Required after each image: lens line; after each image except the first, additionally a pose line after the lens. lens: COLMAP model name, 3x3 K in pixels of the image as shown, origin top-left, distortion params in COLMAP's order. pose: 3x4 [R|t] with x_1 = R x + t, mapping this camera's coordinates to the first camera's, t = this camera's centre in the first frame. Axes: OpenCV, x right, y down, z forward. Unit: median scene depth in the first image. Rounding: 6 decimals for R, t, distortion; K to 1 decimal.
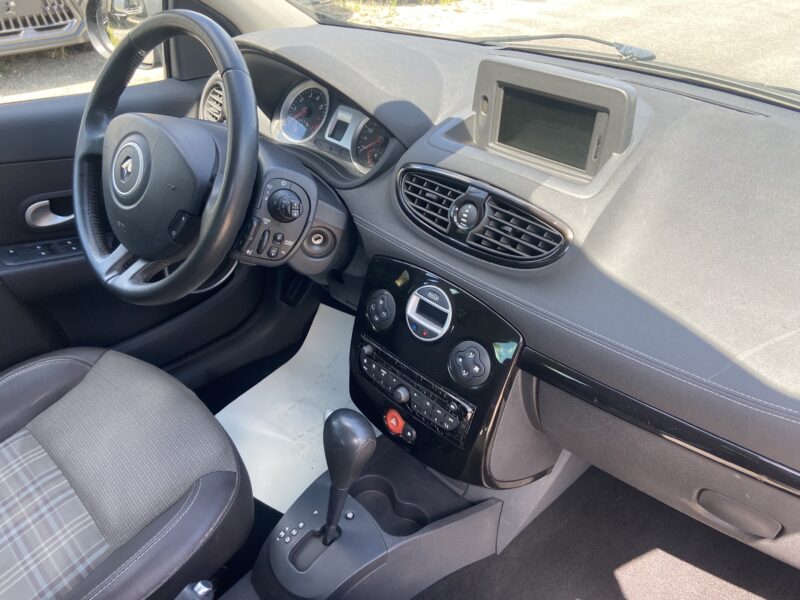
lens RADIAL K [[605.7, 0, 419.9], [0, 605.7, 299.2], [0, 0, 1]] dist [0.095065, -0.115589]
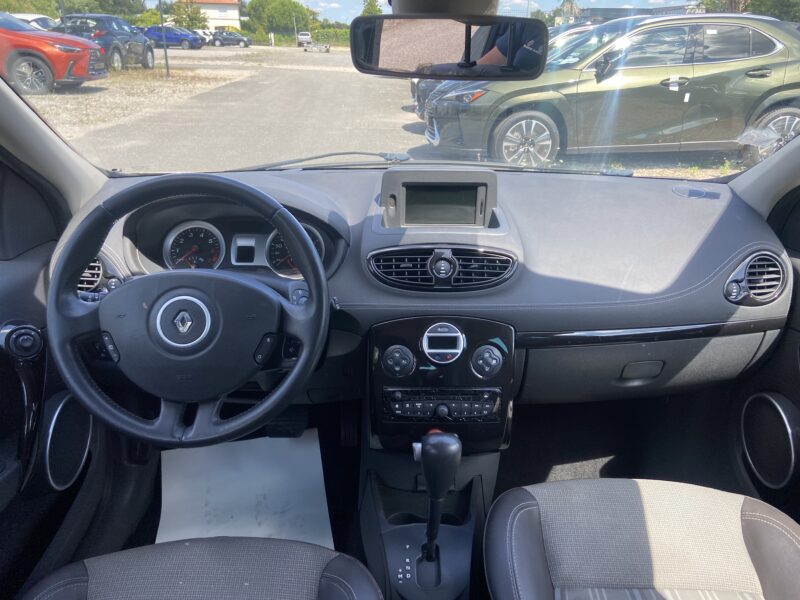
lens RADIAL K [[607.2, 0, 412.8], [0, 607.2, 300.9], [0, 0, 1]] dist [0.103726, -0.135898]
pose [[0.705522, -0.297284, 0.643320, -0.820656], [0.402658, 0.915160, -0.018687, -0.060502], [-0.583185, 0.272222, 0.765369, -0.039378]]
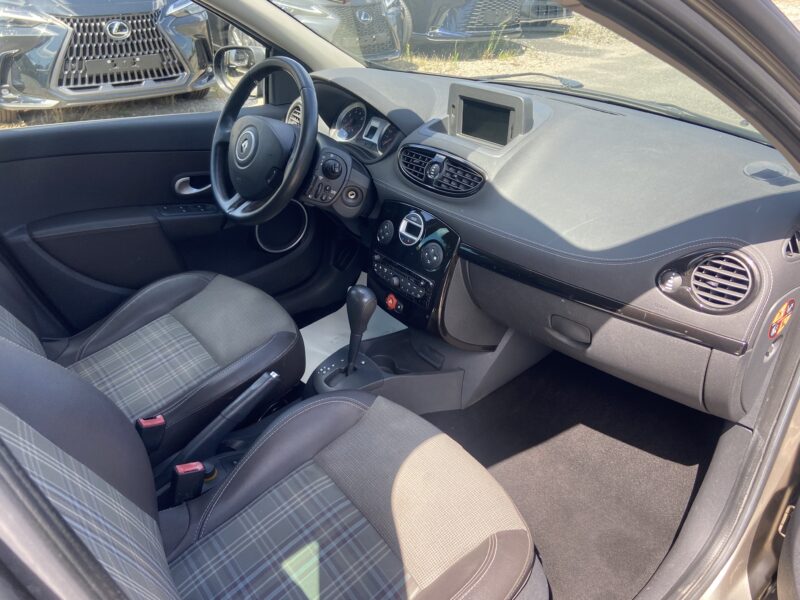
lens RADIAL K [[607.2, 0, 412.8], [0, 607.2, 300.9], [0, 0, 1]] dist [0.103726, -0.135898]
pose [[0.992605, 0.034673, -0.116334, 0.204522], [-0.043259, 0.996458, -0.072109, 0.315165], [0.113421, 0.076608, 0.990589, -0.605744]]
